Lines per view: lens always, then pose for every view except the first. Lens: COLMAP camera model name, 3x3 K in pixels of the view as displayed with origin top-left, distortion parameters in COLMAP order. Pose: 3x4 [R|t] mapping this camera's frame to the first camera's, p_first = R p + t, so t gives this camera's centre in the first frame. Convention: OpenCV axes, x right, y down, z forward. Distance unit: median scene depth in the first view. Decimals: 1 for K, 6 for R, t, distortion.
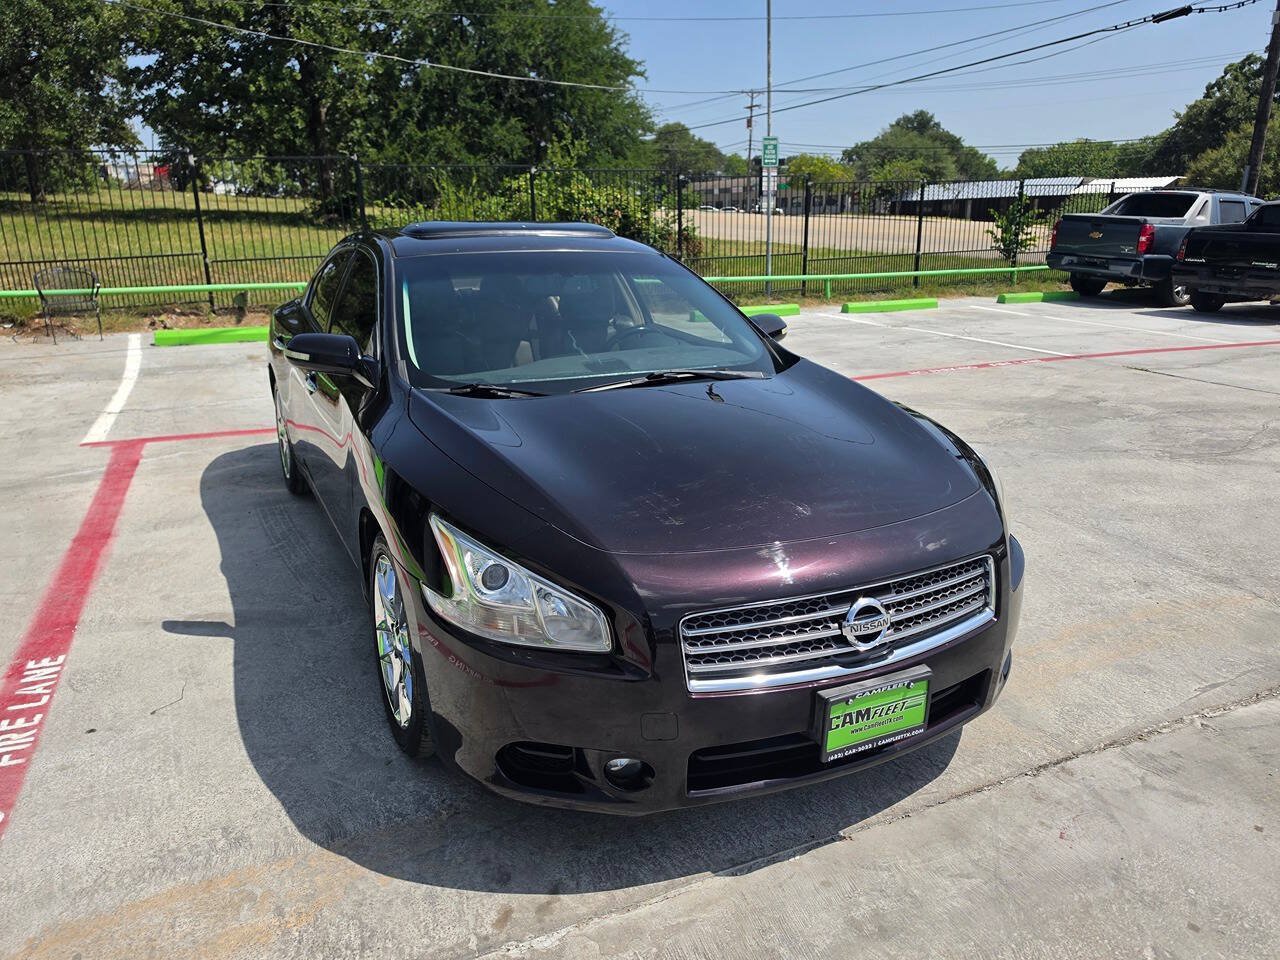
lens RADIAL K [[887.9, 0, 620.6], [0, 887.9, 465.8], [0, 0, 1]] dist [-0.000047, -0.001848]
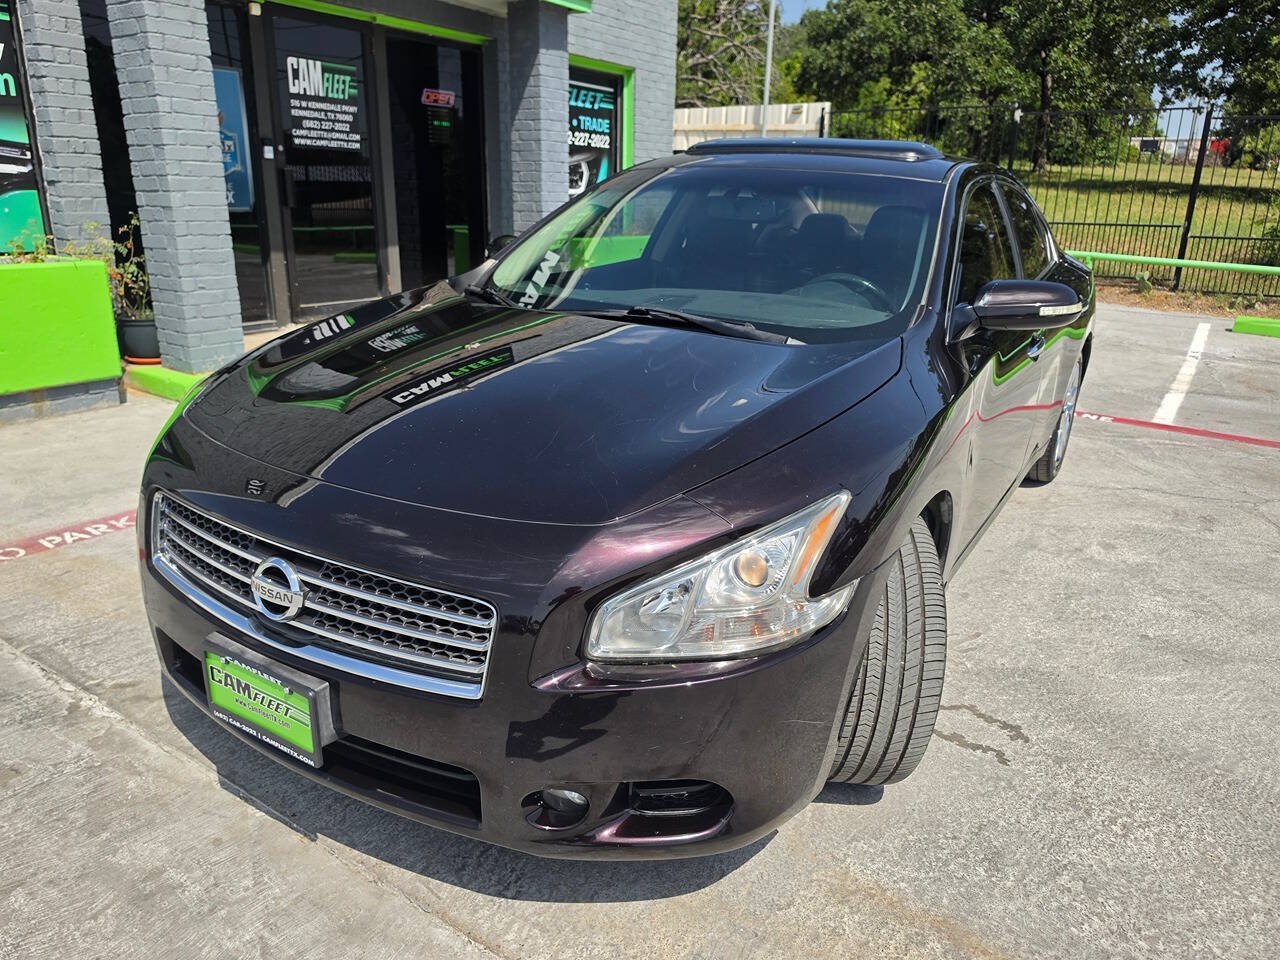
lens RADIAL K [[912.9, 0, 654.5], [0, 912.9, 481.9], [0, 0, 1]] dist [-0.003602, -0.006533]
pose [[0.538353, 0.282731, -0.793876, 0.360286], [-0.257564, 0.952166, 0.164442, -0.045180], [0.802395, 0.115946, 0.585422, 0.263805]]
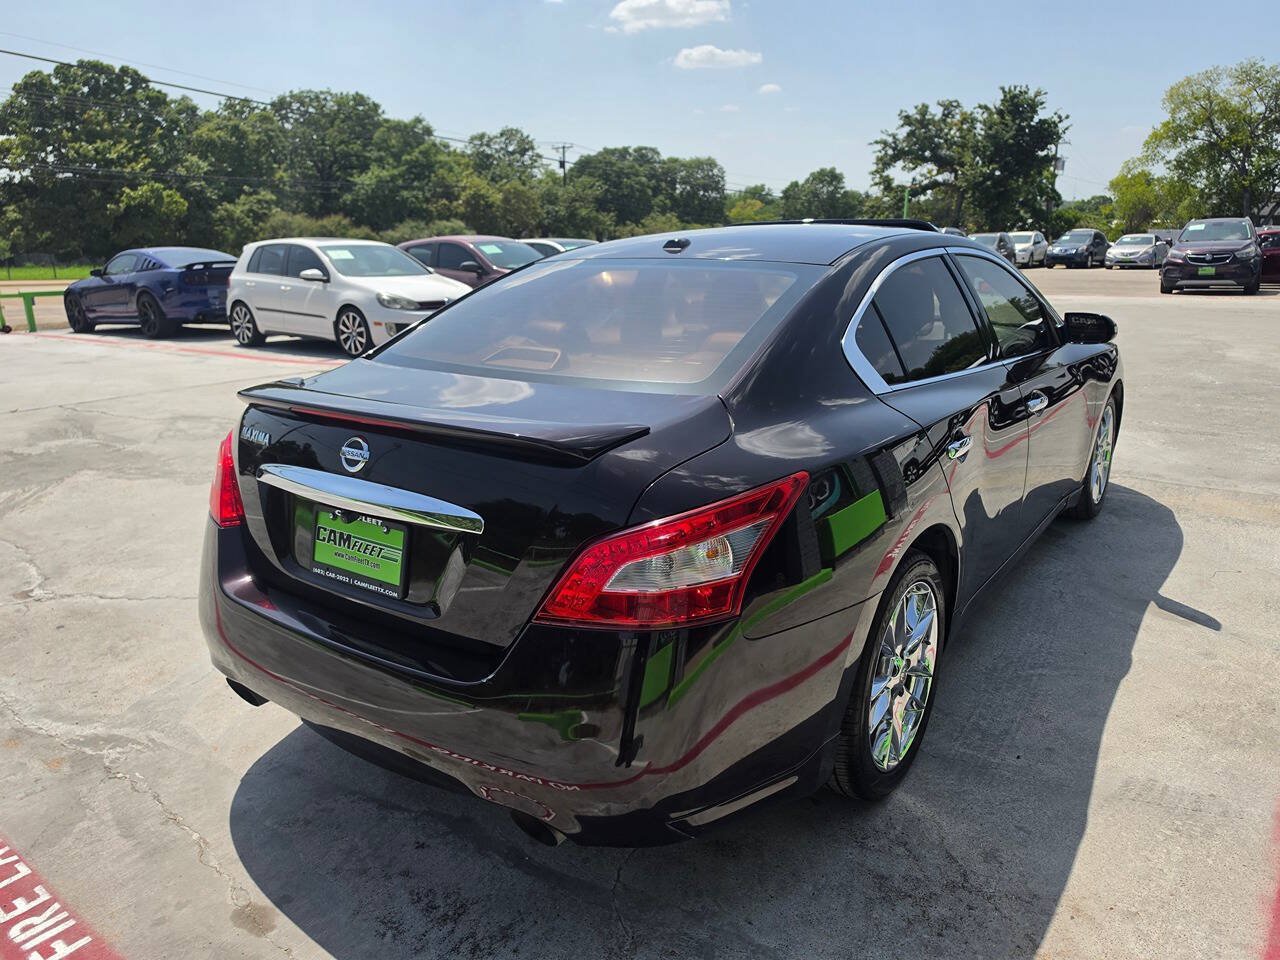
lens RADIAL K [[909.5, 0, 640.0], [0, 909.5, 480.0], [0, 0, 1]] dist [-0.003866, 0.002621]
pose [[-0.472051, -0.233257, 0.850152, -0.562900], [0.244547, 0.891866, 0.380488, -0.277722], [-0.846974, 0.387512, -0.363964, 1.009484]]
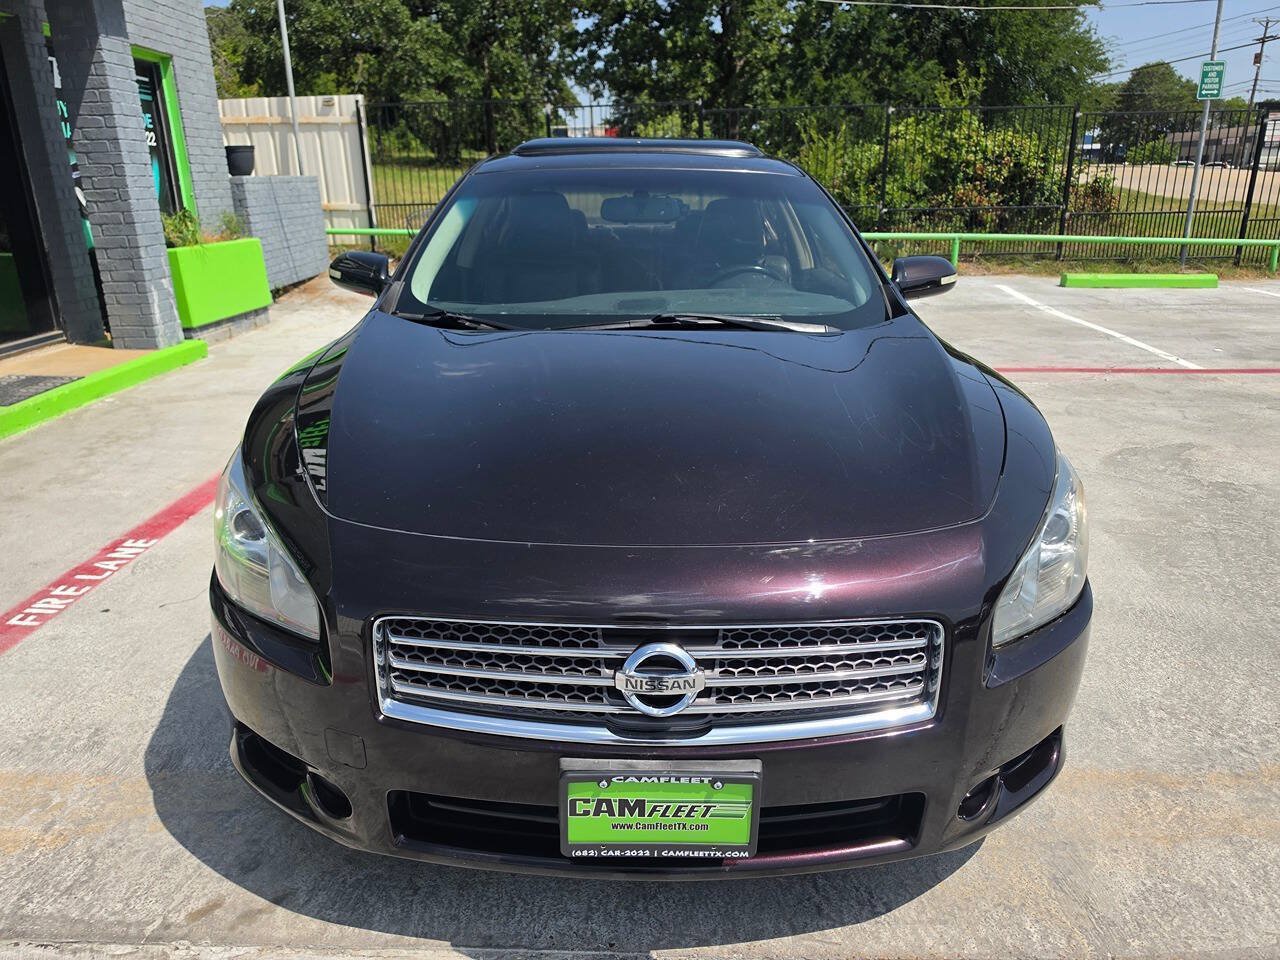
lens RADIAL K [[886.1, 0, 627.0], [0, 886.1, 481.3], [0, 0, 1]] dist [0.015525, -0.030399]
pose [[0.900761, 0.141056, -0.410771, 0.171003], [-0.117010, 0.989636, 0.083248, -0.008987], [0.418256, -0.026922, 0.907930, 0.125265]]
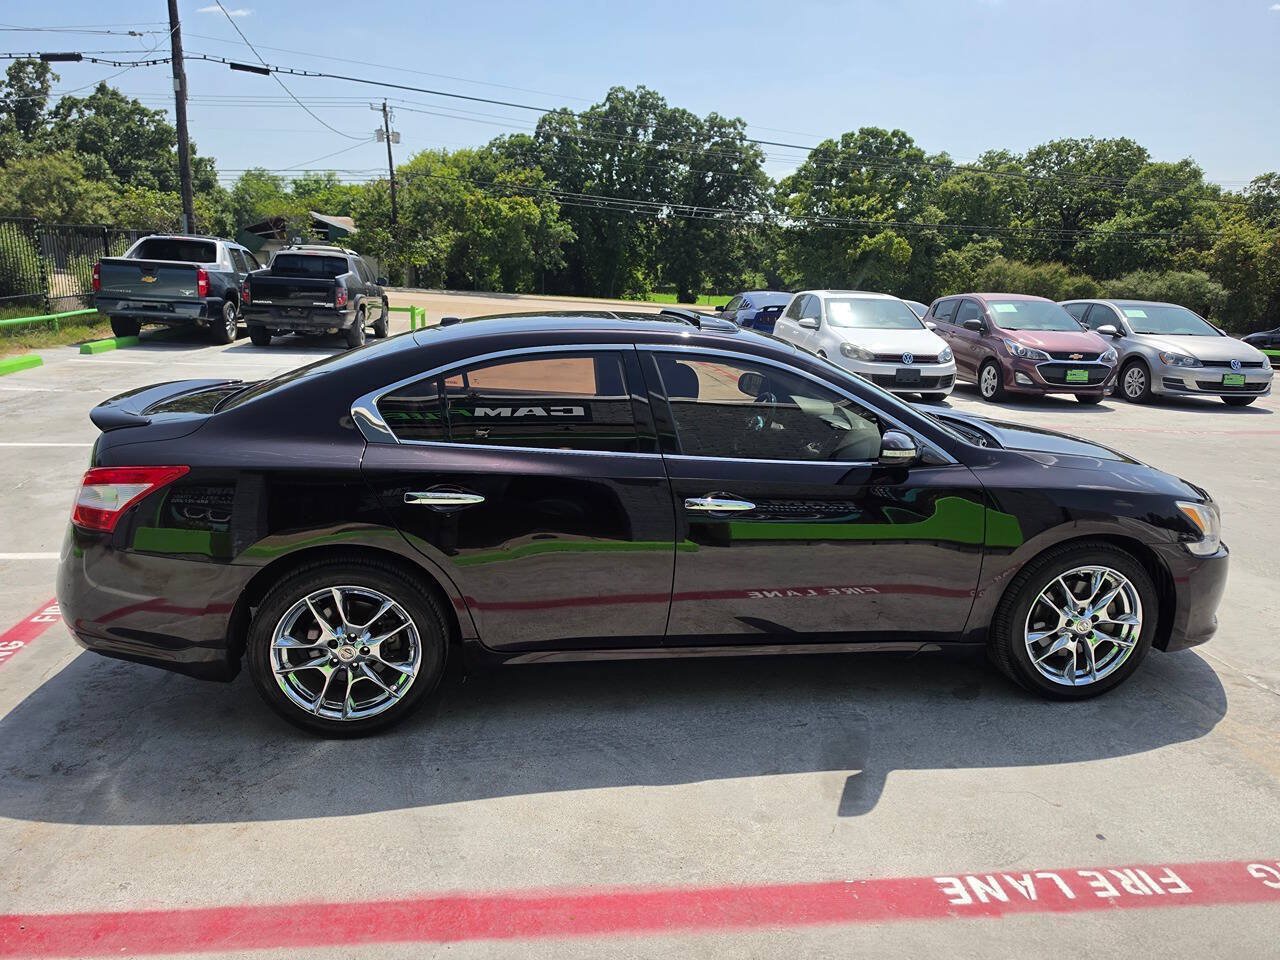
lens RADIAL K [[888.5, 0, 623.3], [0, 888.5, 482.4], [0, 0, 1]] dist [0.000514, -0.003497]
pose [[0.316628, -0.220175, 0.922643, -0.699328], [0.232964, 0.960946, 0.149368, -0.159966], [-0.919497, 0.167649, 0.355555, 0.463735]]
